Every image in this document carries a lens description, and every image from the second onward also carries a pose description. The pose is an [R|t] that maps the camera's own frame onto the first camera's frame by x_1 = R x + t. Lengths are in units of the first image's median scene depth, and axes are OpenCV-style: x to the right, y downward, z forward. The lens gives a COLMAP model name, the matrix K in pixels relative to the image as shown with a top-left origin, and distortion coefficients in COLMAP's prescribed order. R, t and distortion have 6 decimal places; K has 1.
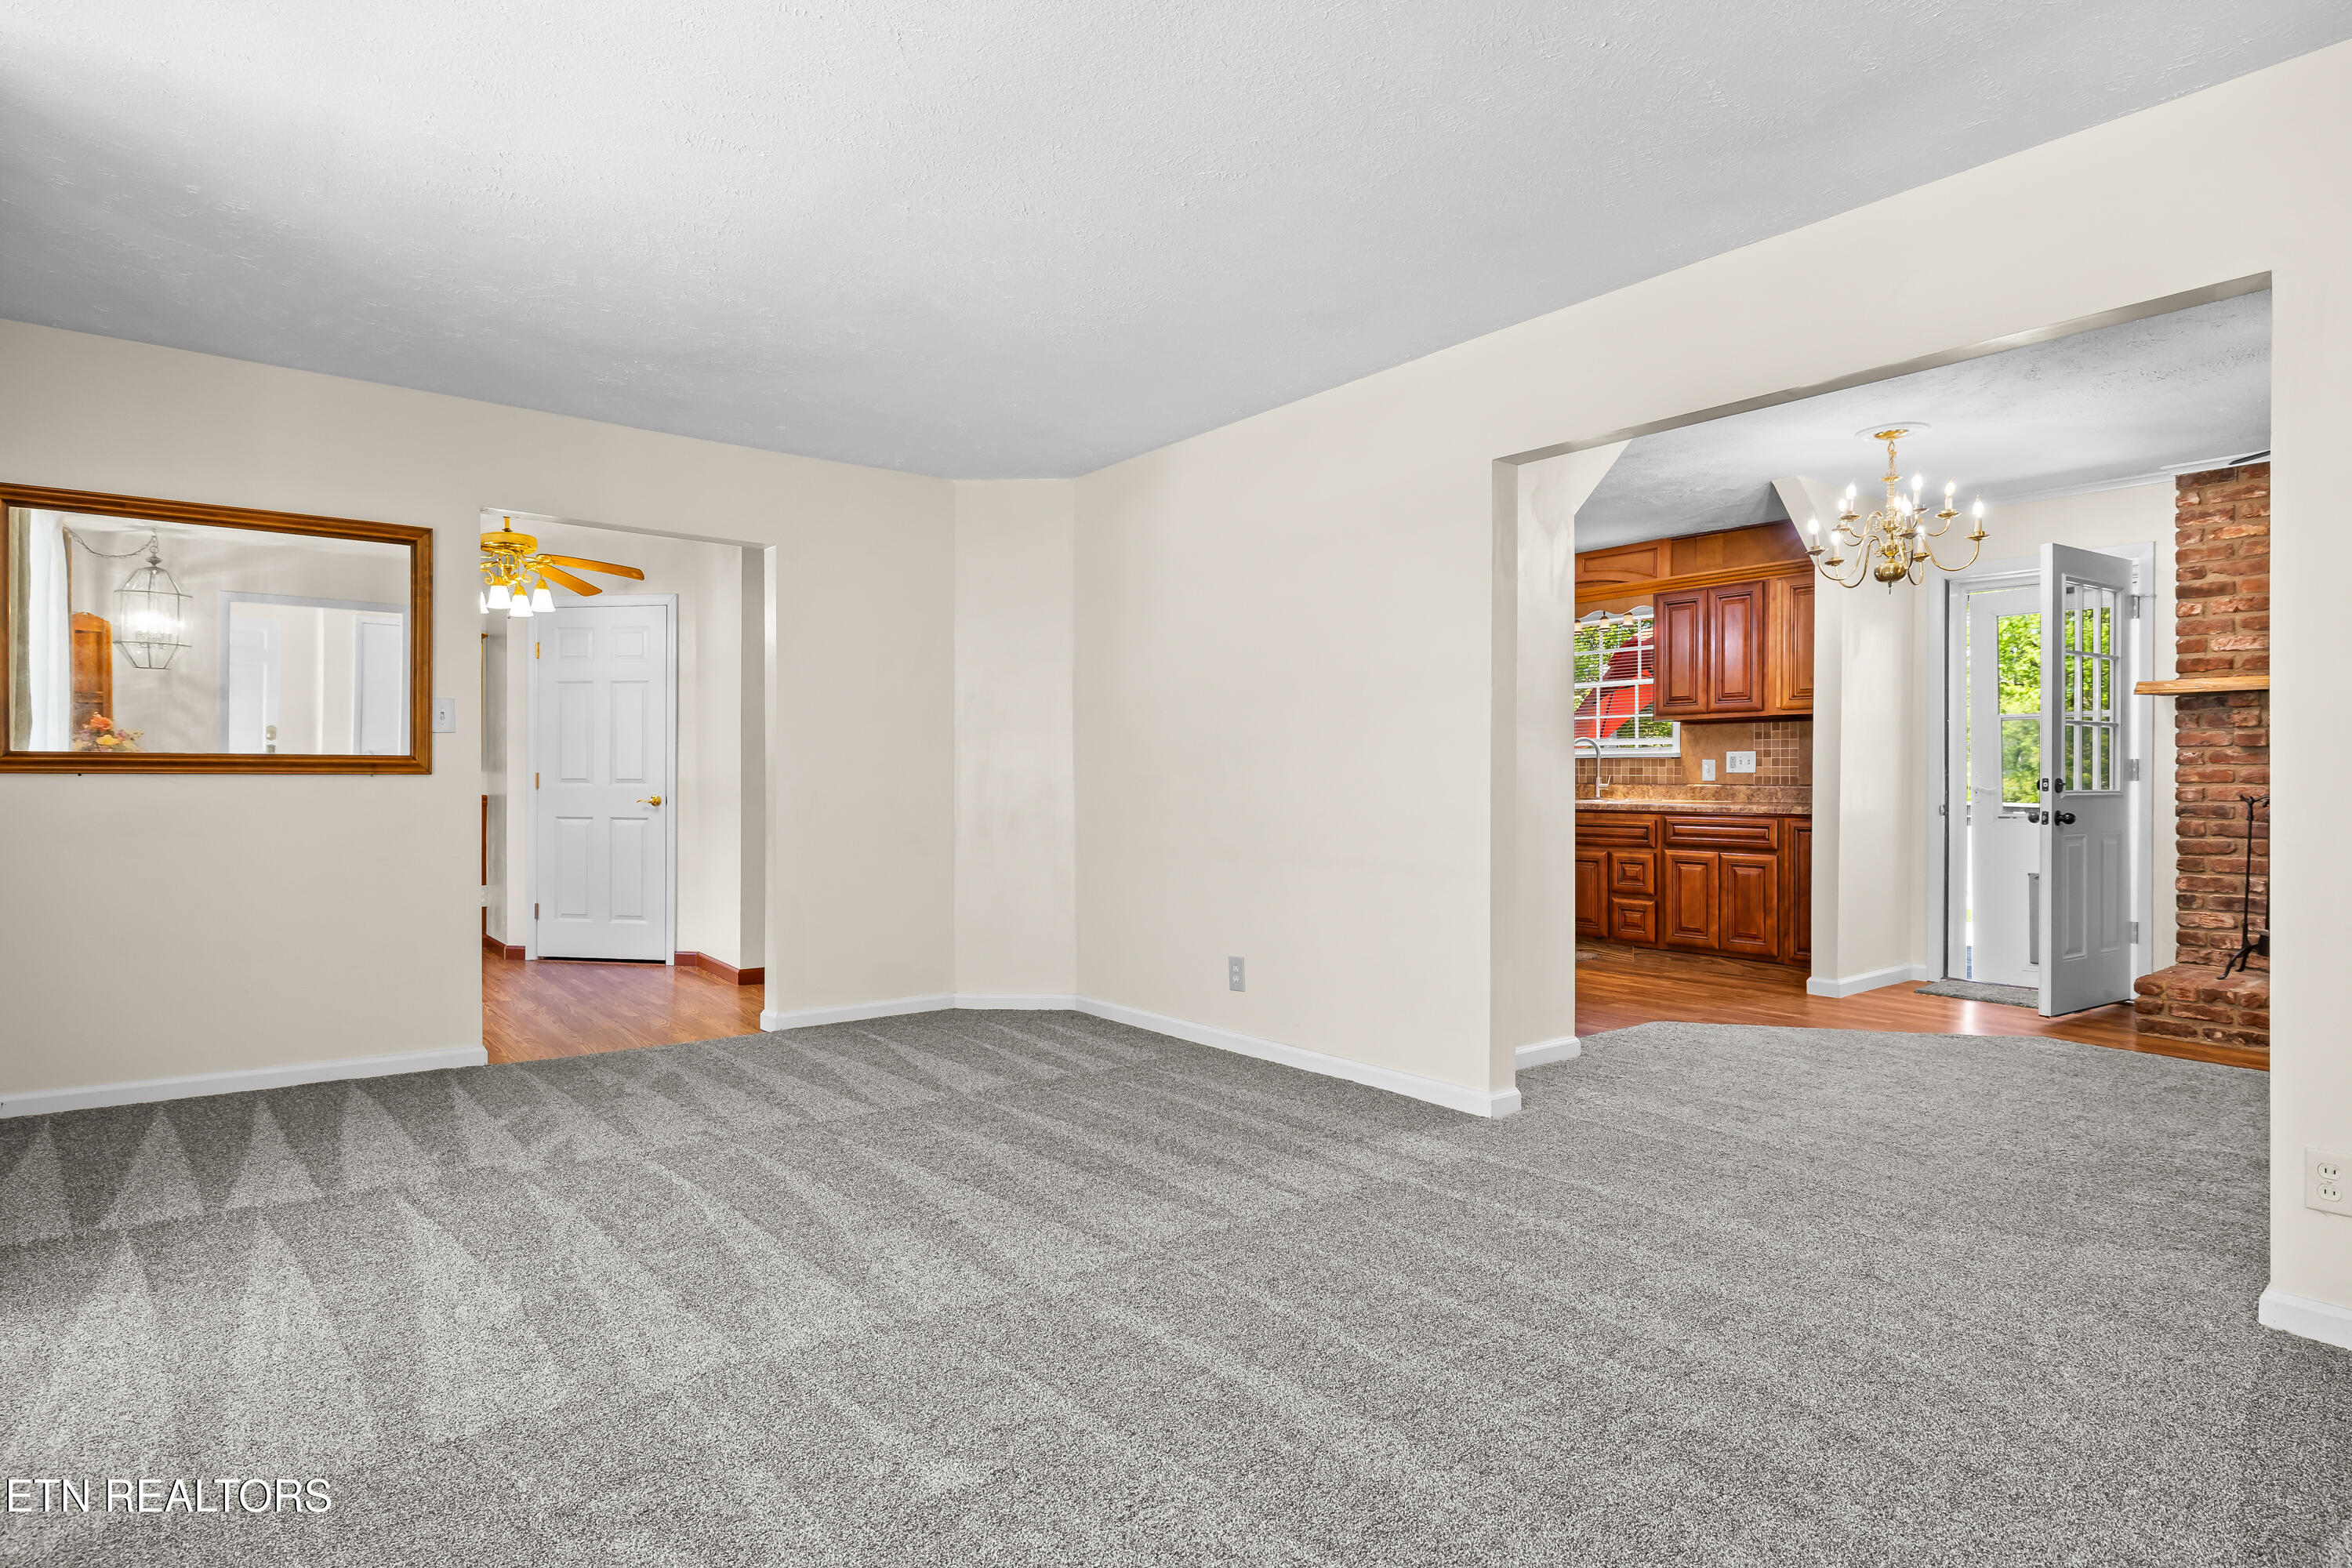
lens RADIAL K [[1255.0, 0, 1172.5], [0, 1255.0, 777.0], [0, 0, 1]] dist [-0.001846, -0.000496]
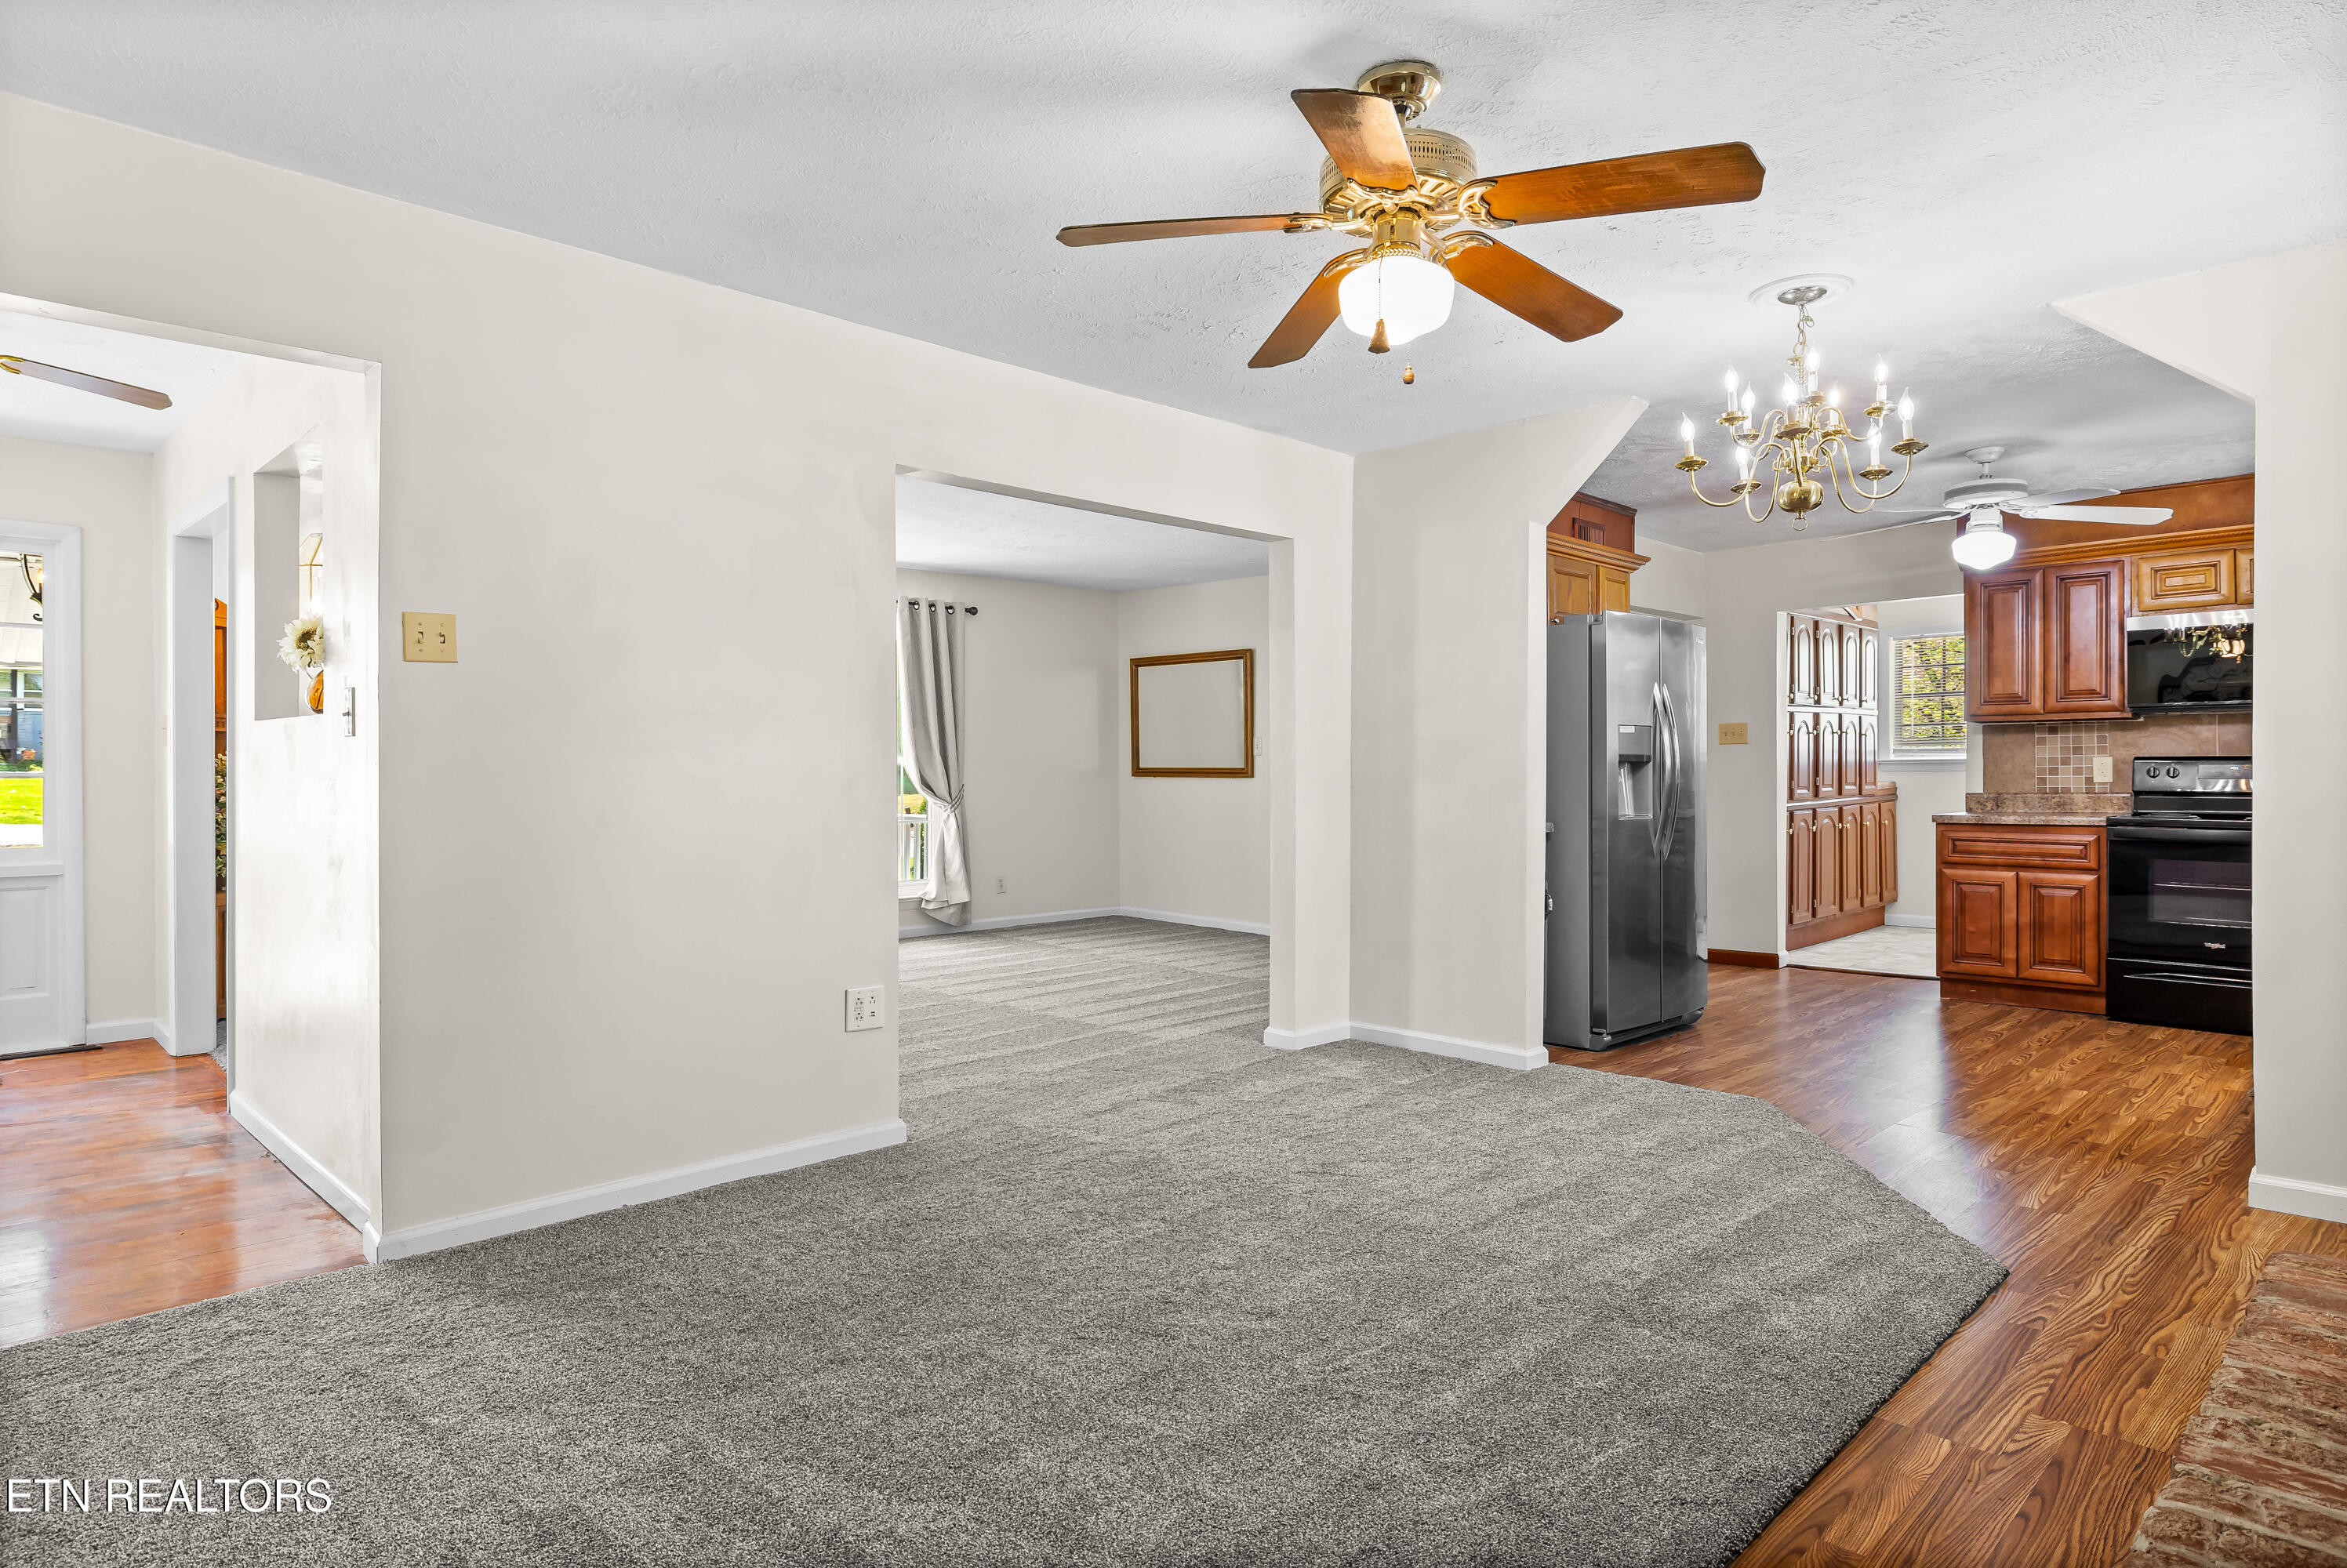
lens RADIAL K [[1333.8, 0, 1160.7], [0, 1333.8, 772.2], [0, 0, 1]] dist [0.003970, 0.000632]
pose [[0.119278, 0.002053, -0.992859, 1.129733], [-0.002072, 0.999996, 0.001818, -0.010933], [0.992859, 0.001840, 0.119282, 0.505064]]
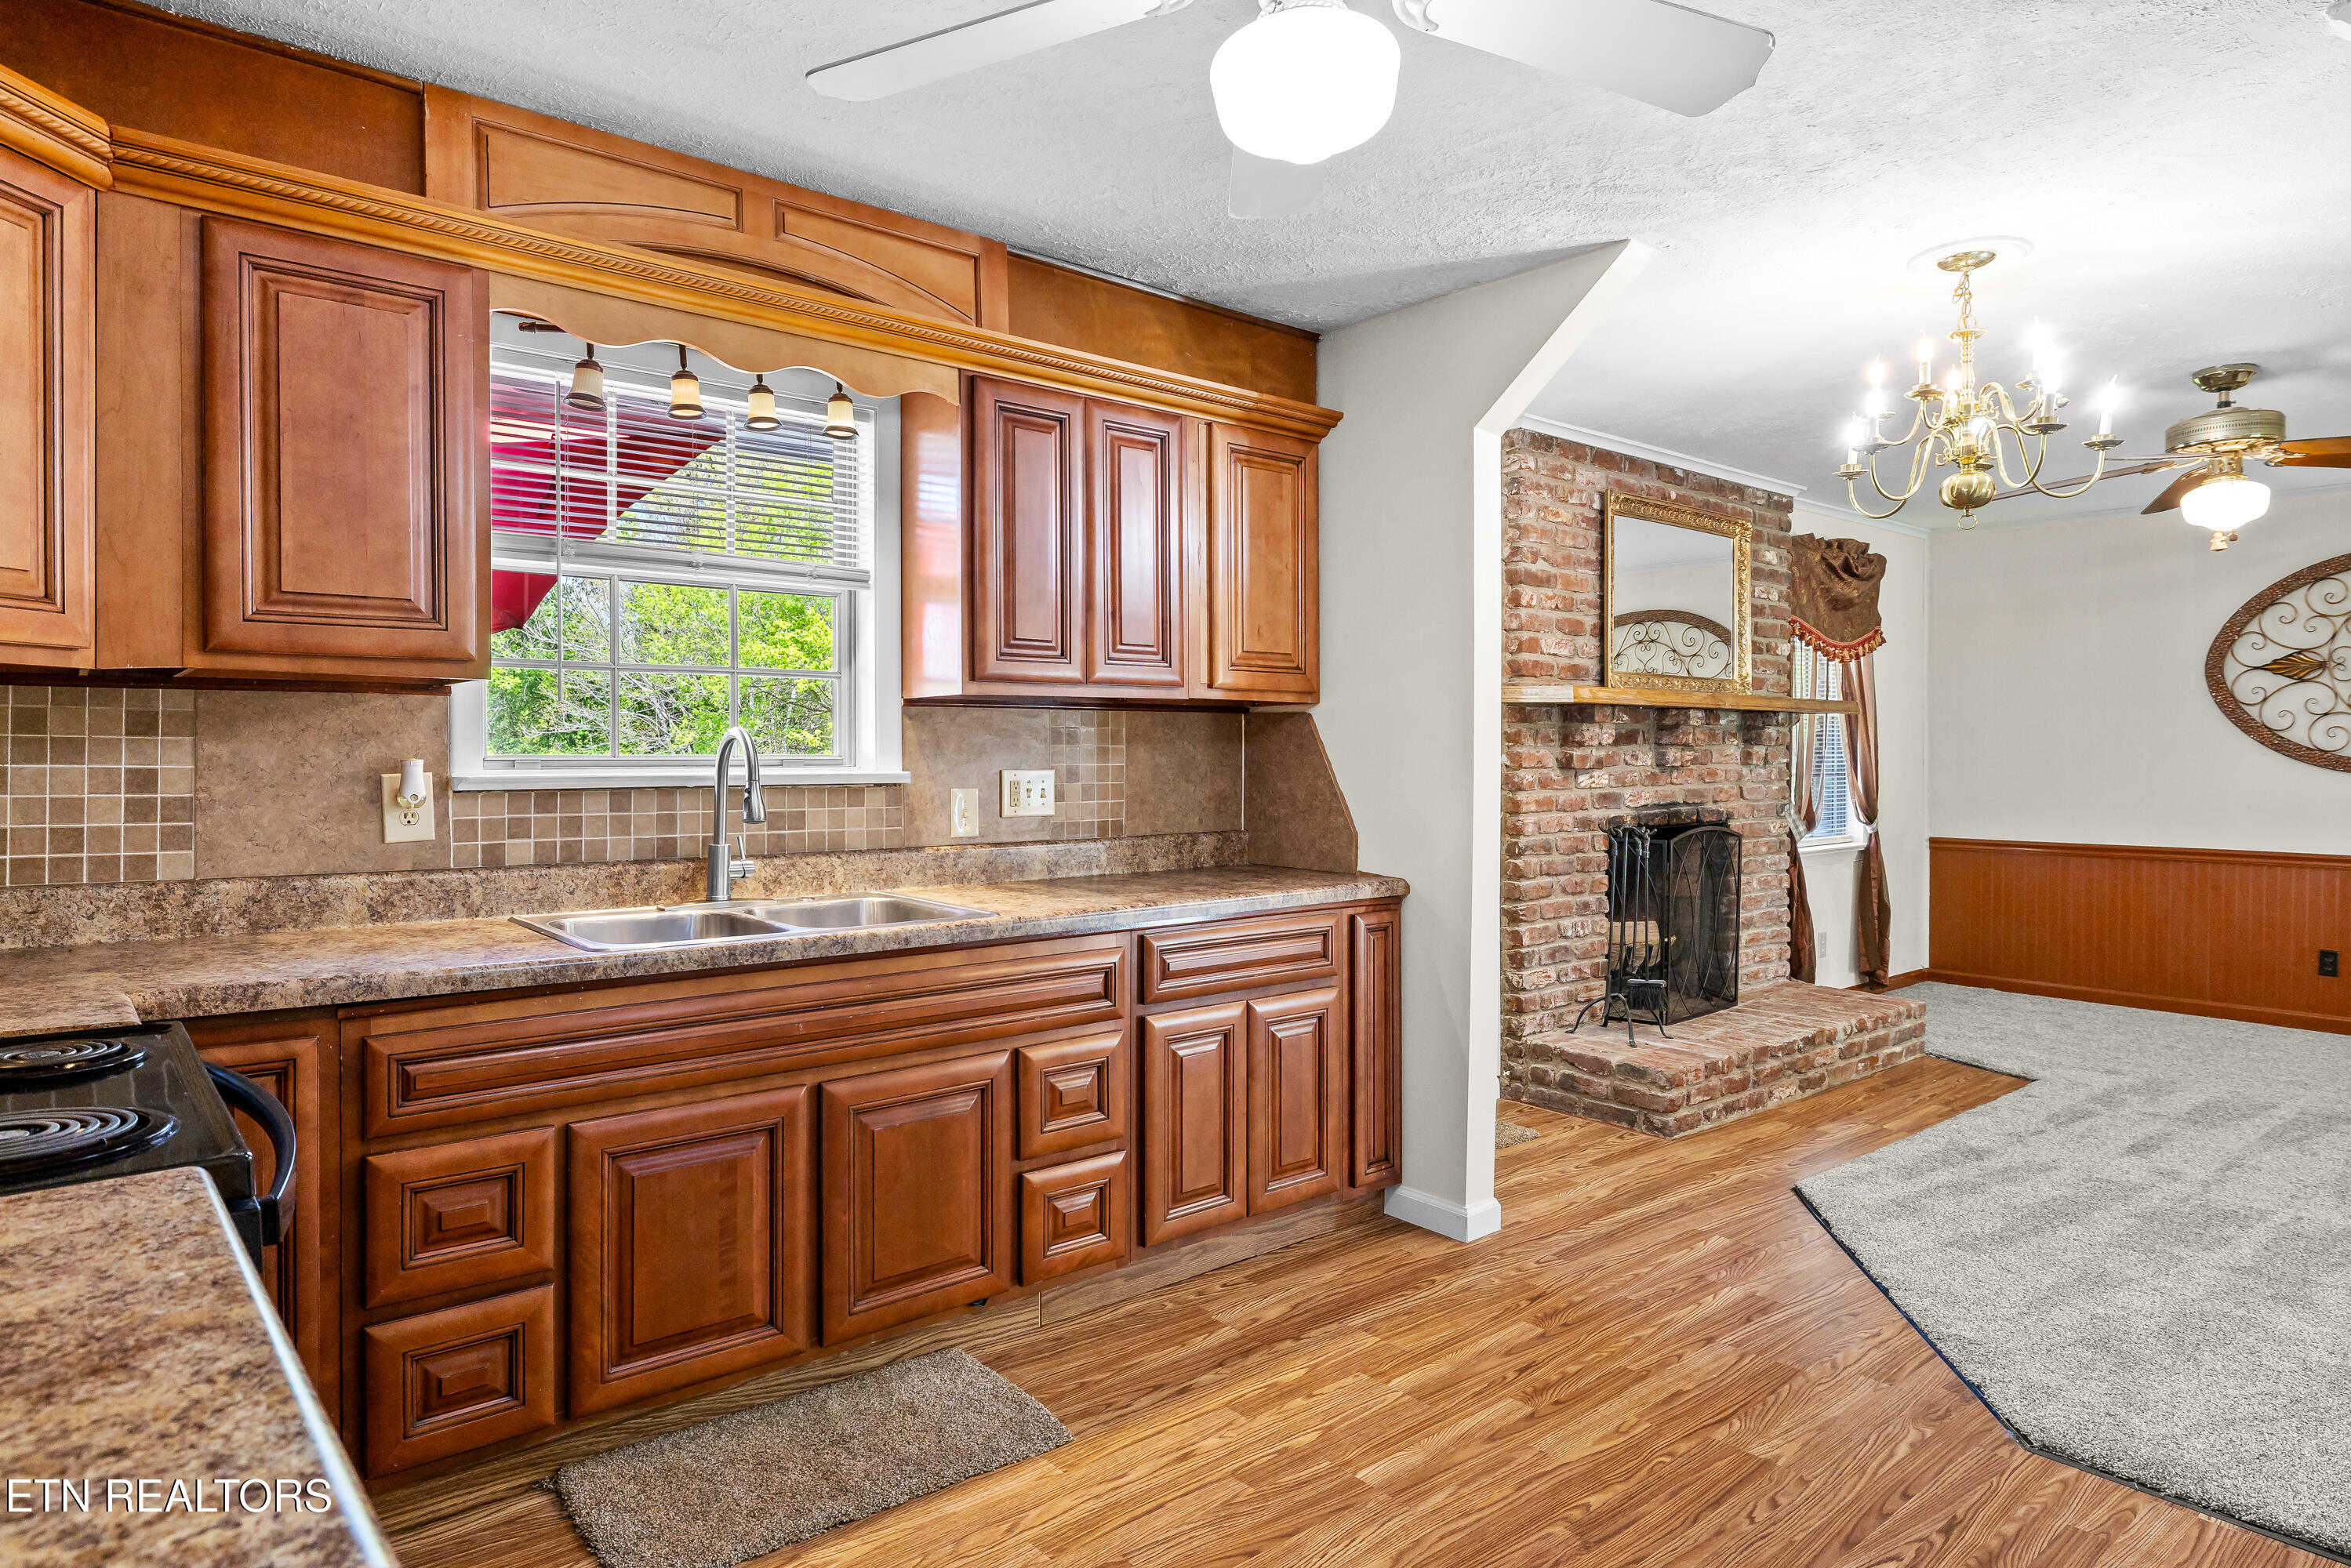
lens RADIAL K [[1358.0, 0, 1162.2], [0, 1358.0, 761.5], [0, 0, 1]] dist [0.002819, 0.000084]
pose [[-0.036029, -0.007164, 0.999325, -0.058503], [0.001863, 0.999972, 0.007236, -0.035093], [-0.999349, 0.002122, -0.036015, 1.262365]]
